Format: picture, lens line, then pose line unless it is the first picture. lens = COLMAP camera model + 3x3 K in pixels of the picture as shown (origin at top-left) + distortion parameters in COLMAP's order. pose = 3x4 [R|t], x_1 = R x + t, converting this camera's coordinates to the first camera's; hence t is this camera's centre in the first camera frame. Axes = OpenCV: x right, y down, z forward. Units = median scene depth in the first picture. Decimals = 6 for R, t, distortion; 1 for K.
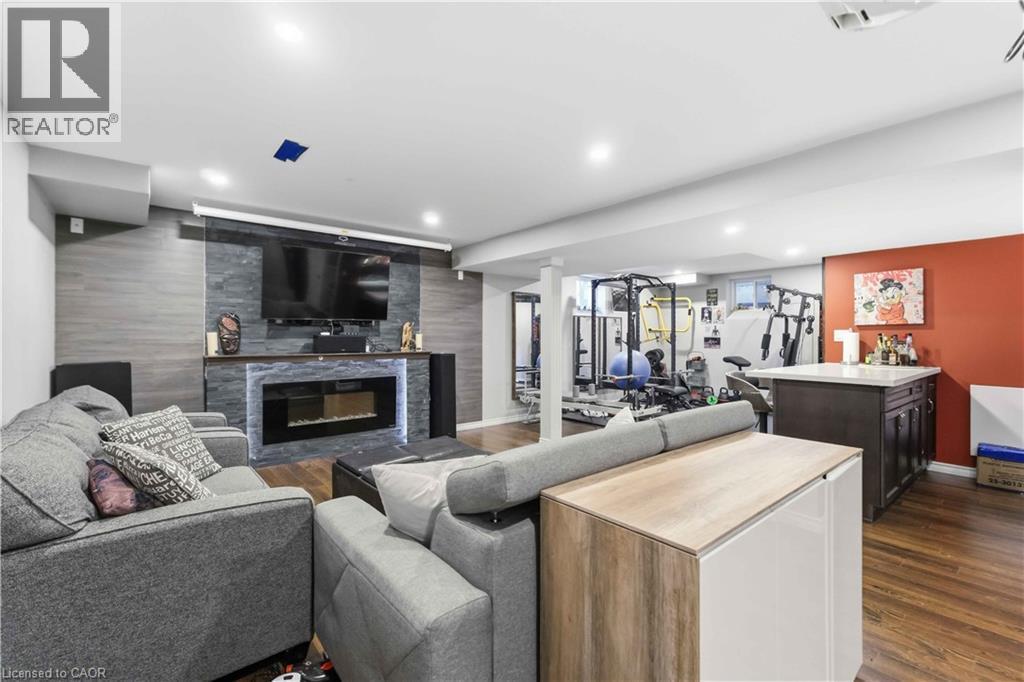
lens RADIAL K [[452.6, 0, 517.8], [0, 452.6, 335.7], [0, 0, 1]] dist [0.002838, -0.000332]
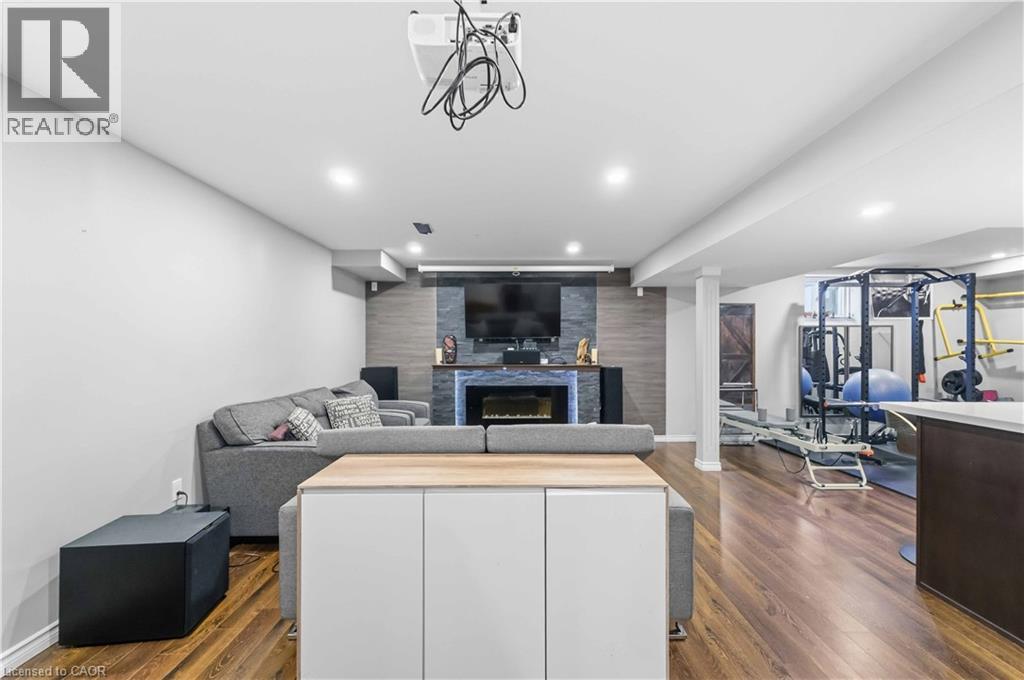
lens RADIAL K [[452.6, 0, 523.1], [0, 452.6, 345.3], [0, 0, 1]] dist [0.002838, -0.000332]
pose [[0.763494, -0.005041, -0.645795, 0.428446], [0.003015, 0.999986, -0.004241, -0.009495], [0.645808, 0.001291, 0.763499, 0.047251]]
